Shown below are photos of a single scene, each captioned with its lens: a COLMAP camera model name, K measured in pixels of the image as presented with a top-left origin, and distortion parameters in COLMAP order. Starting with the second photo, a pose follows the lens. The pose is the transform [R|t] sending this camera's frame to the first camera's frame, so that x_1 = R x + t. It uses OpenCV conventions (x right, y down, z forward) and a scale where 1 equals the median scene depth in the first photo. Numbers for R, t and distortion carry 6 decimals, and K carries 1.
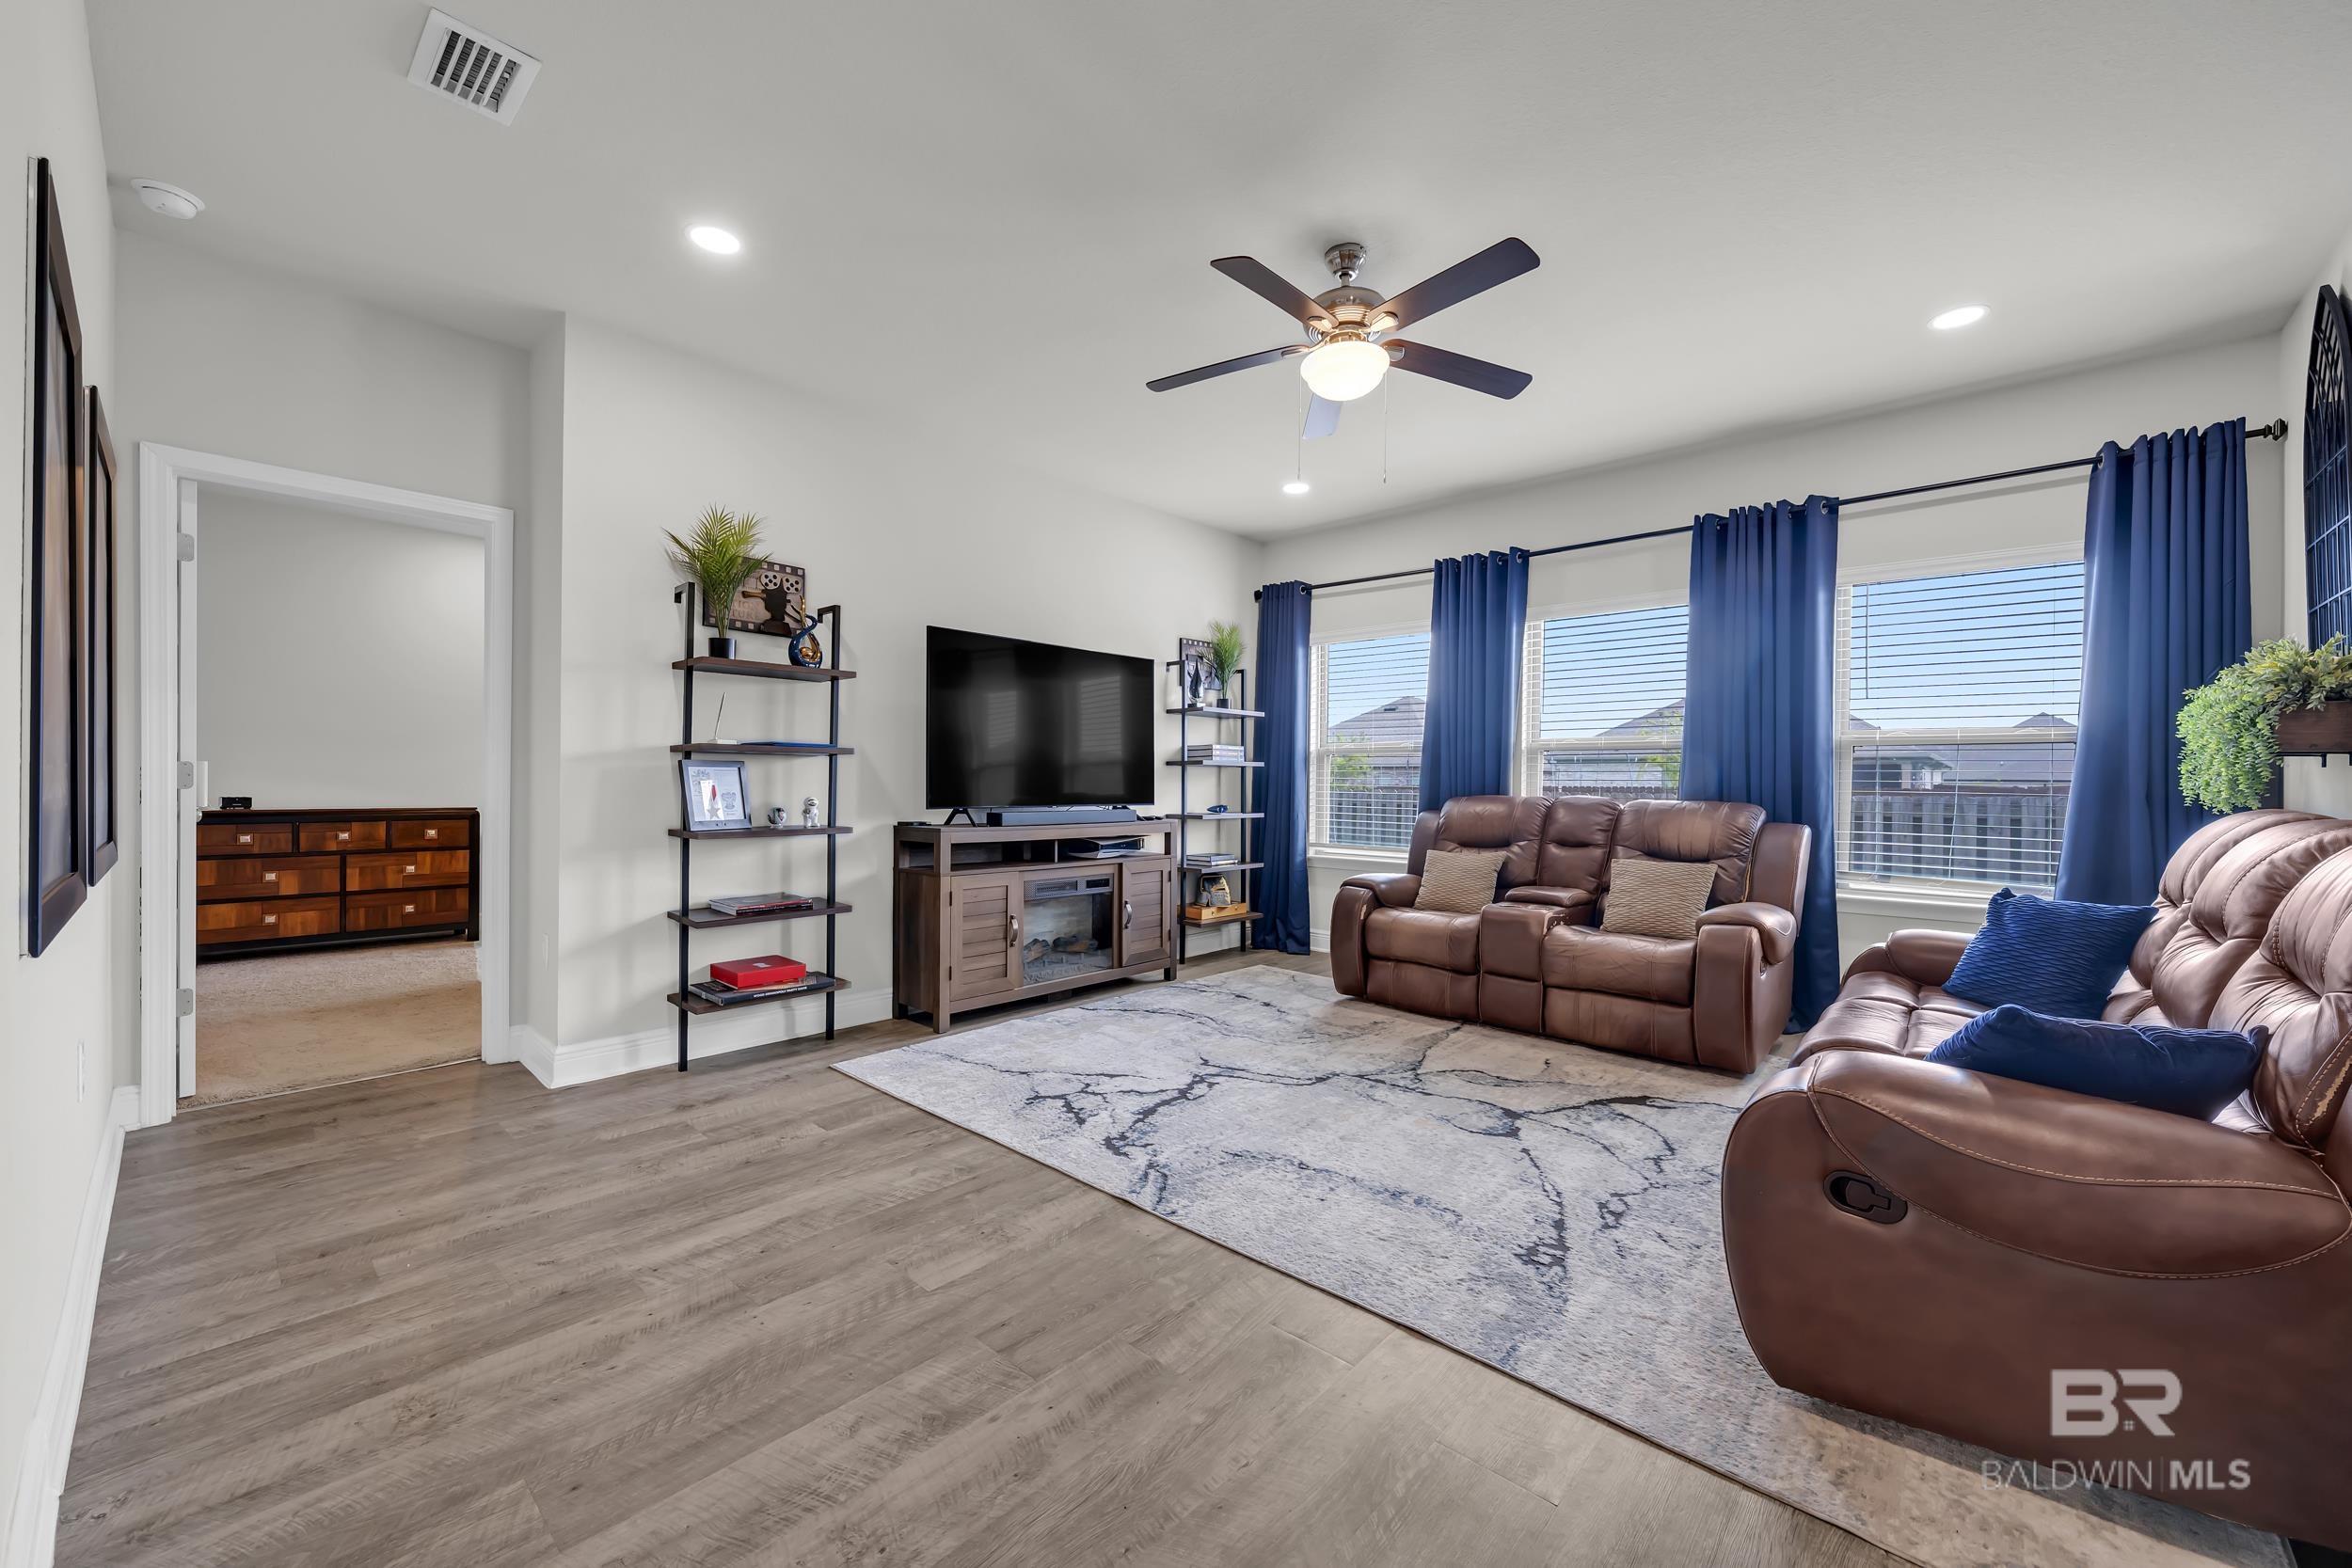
lens RADIAL K [[904.0, 0, 1174.4], [0, 904.0, 787.1], [0, 0, 1]] dist [-0.006138, 0.001550]
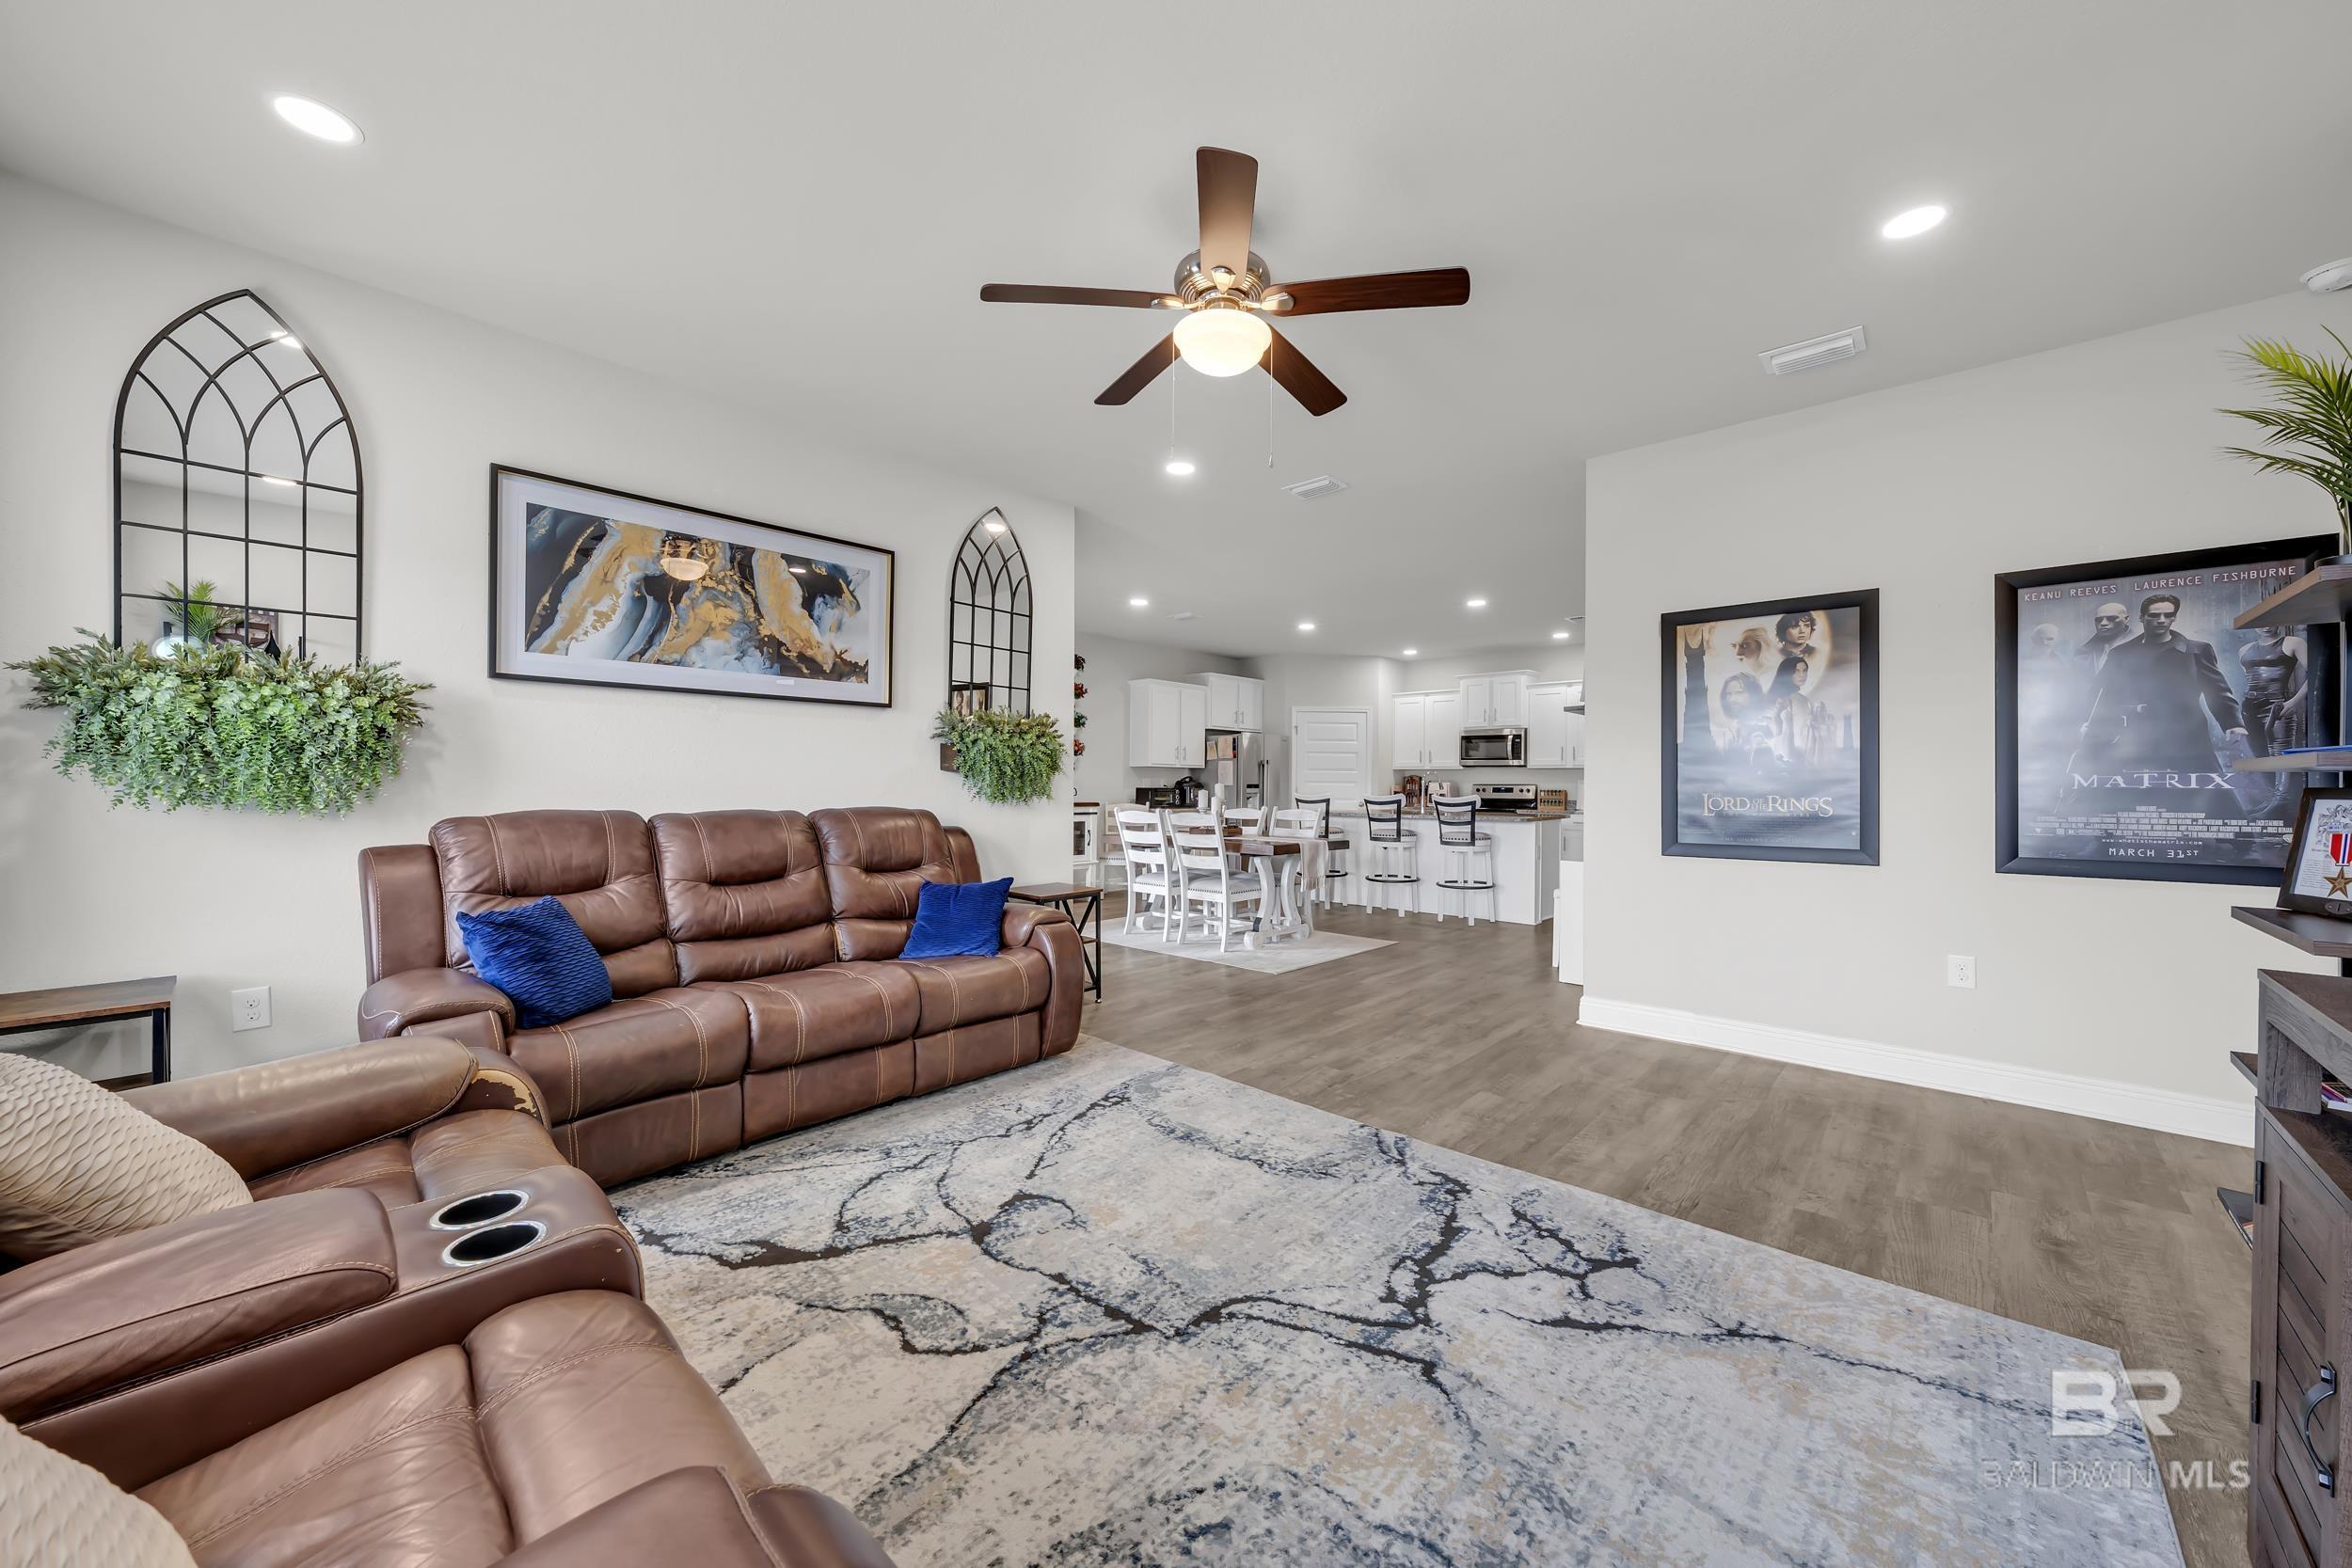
lens RADIAL K [[853.4, 0, 1162.5], [0, 853.4, 783.4], [0, 0, 1]] dist [-0.003474, 0.000033]
pose [[-0.999638, -0.014651, 0.022544, 0.170262], [-0.014500, 0.999871, 0.006843, -0.024123], [-0.022641, 0.006514, -0.999722, 1.417701]]
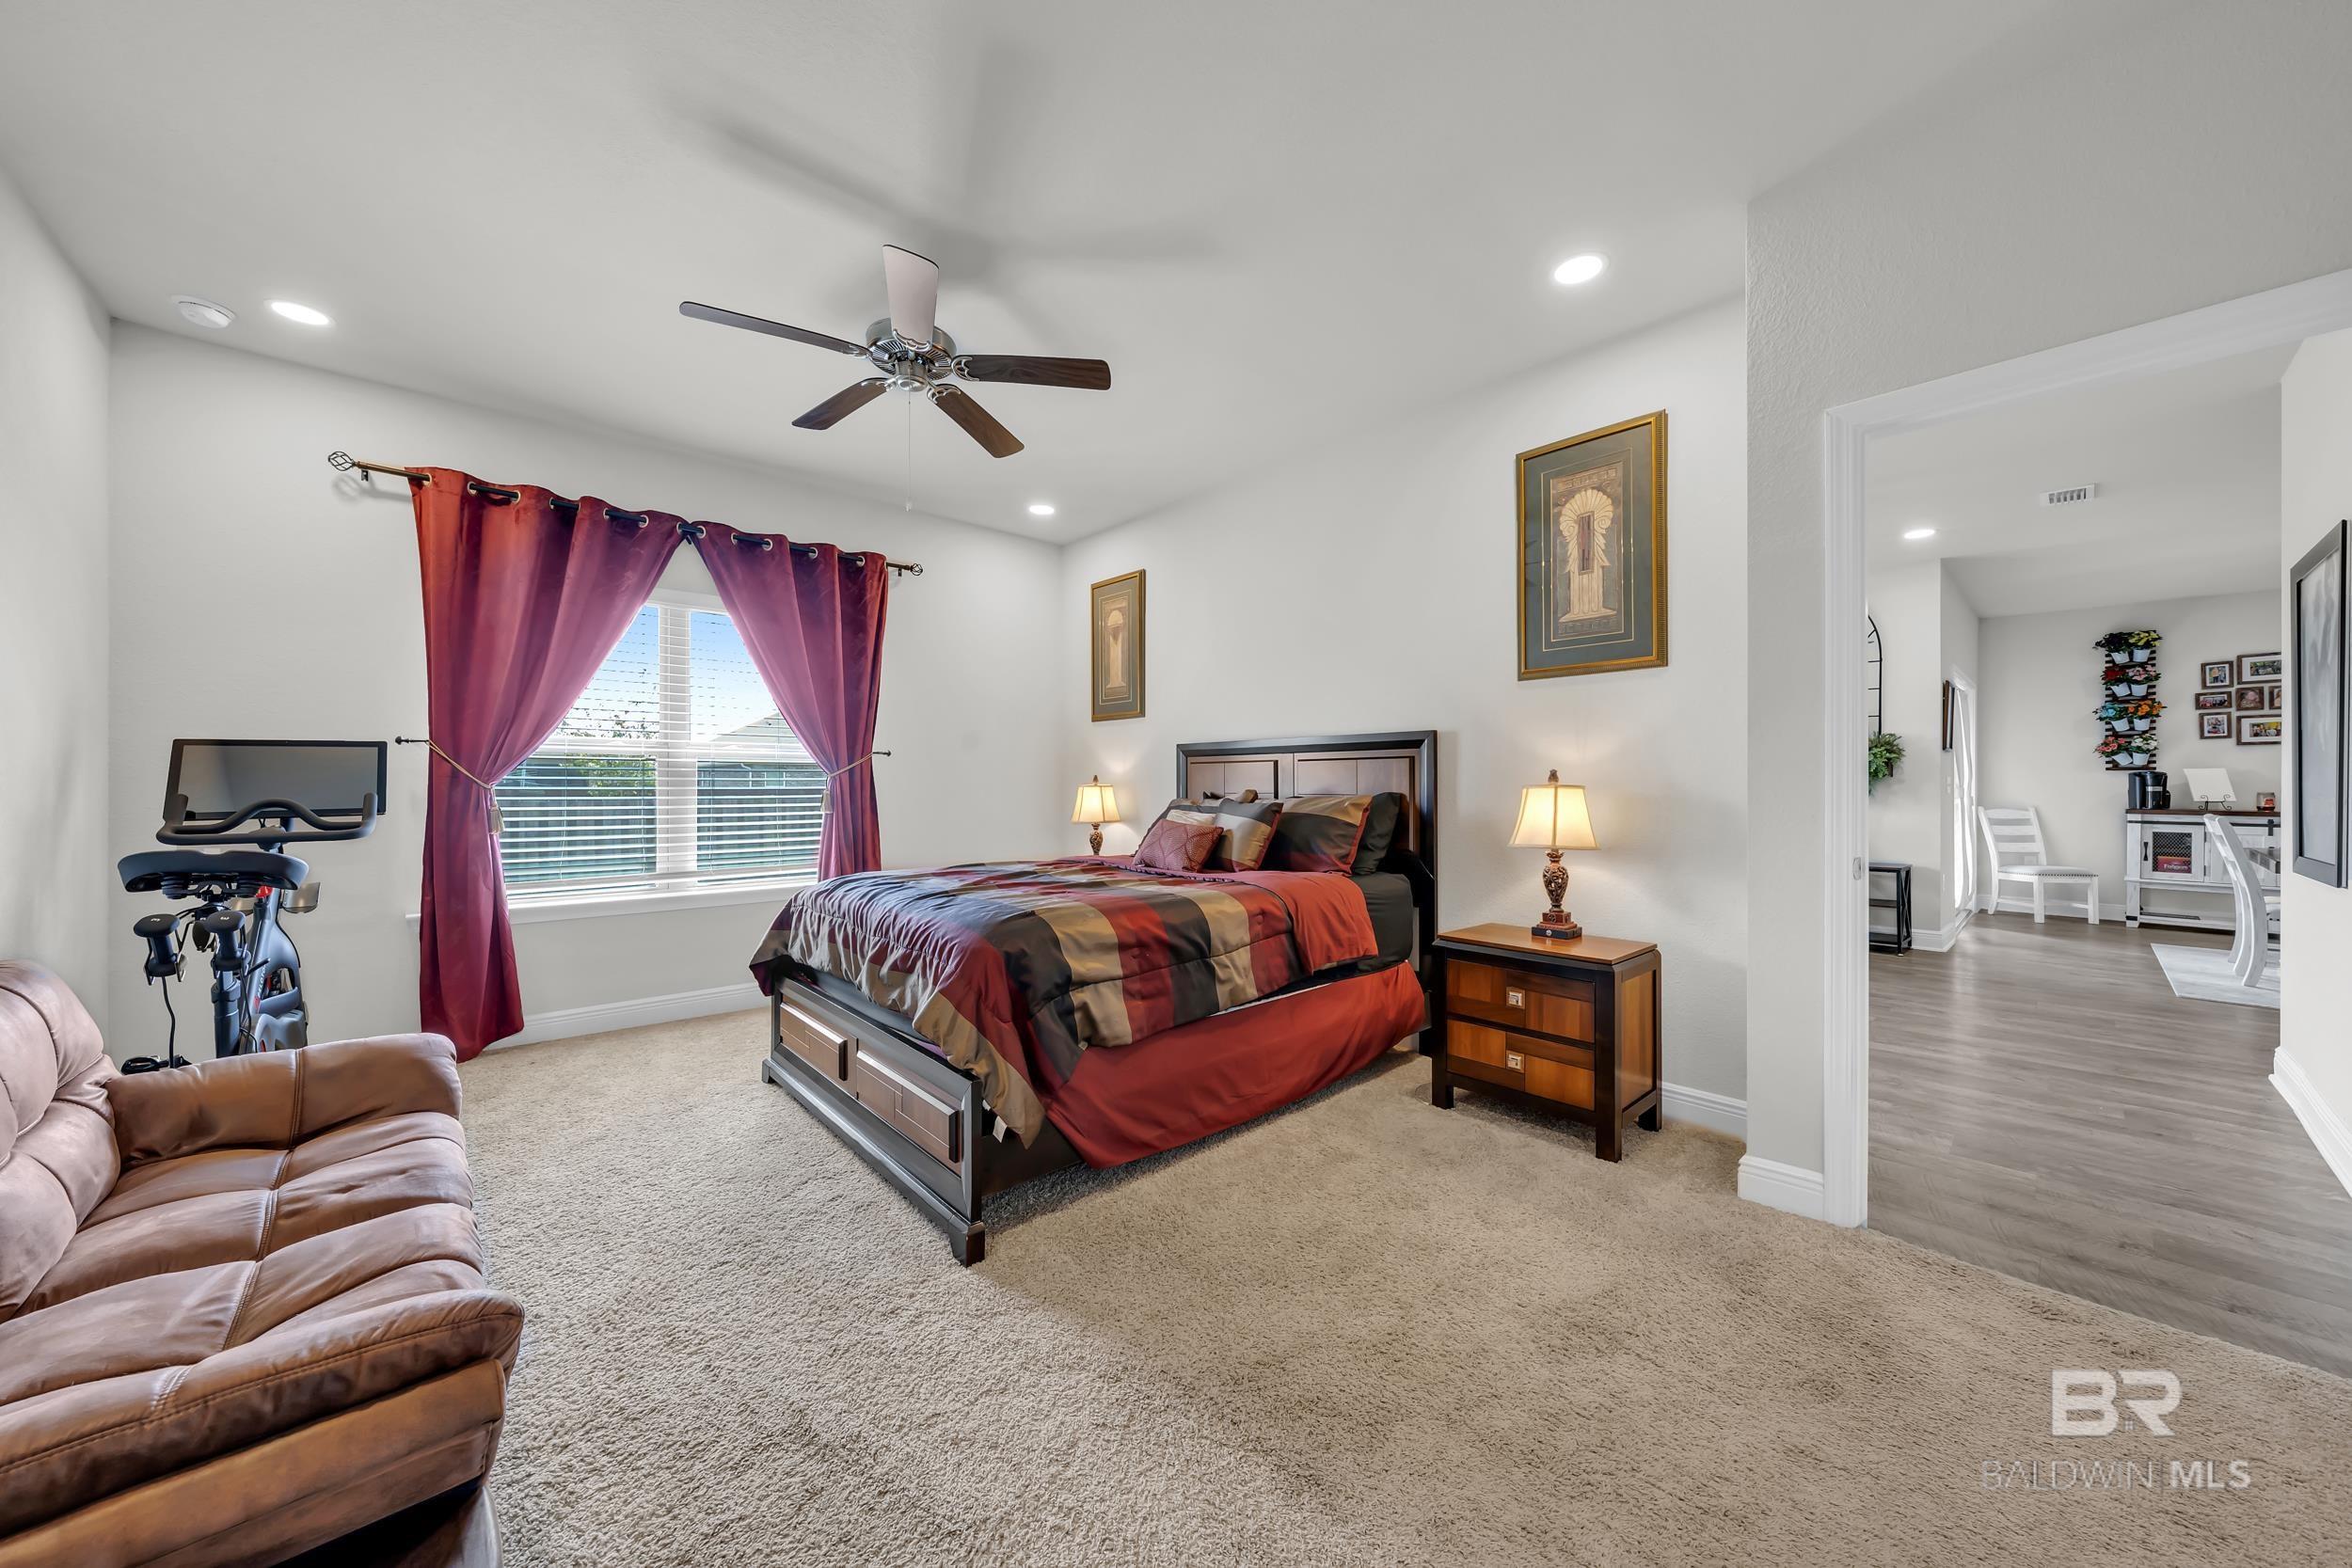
lens RADIAL K [[807.2, 0, 1203.9], [0, 807.2, 786.9], [0, 0, 1]] dist [-0.005660, 0.000306]
pose [[0.088450, -0.010258, 0.996028, -1.314067], [0.004610, 0.999940, 0.009889, -0.032872], [-0.996070, 0.003717, 0.088492, 1.344518]]
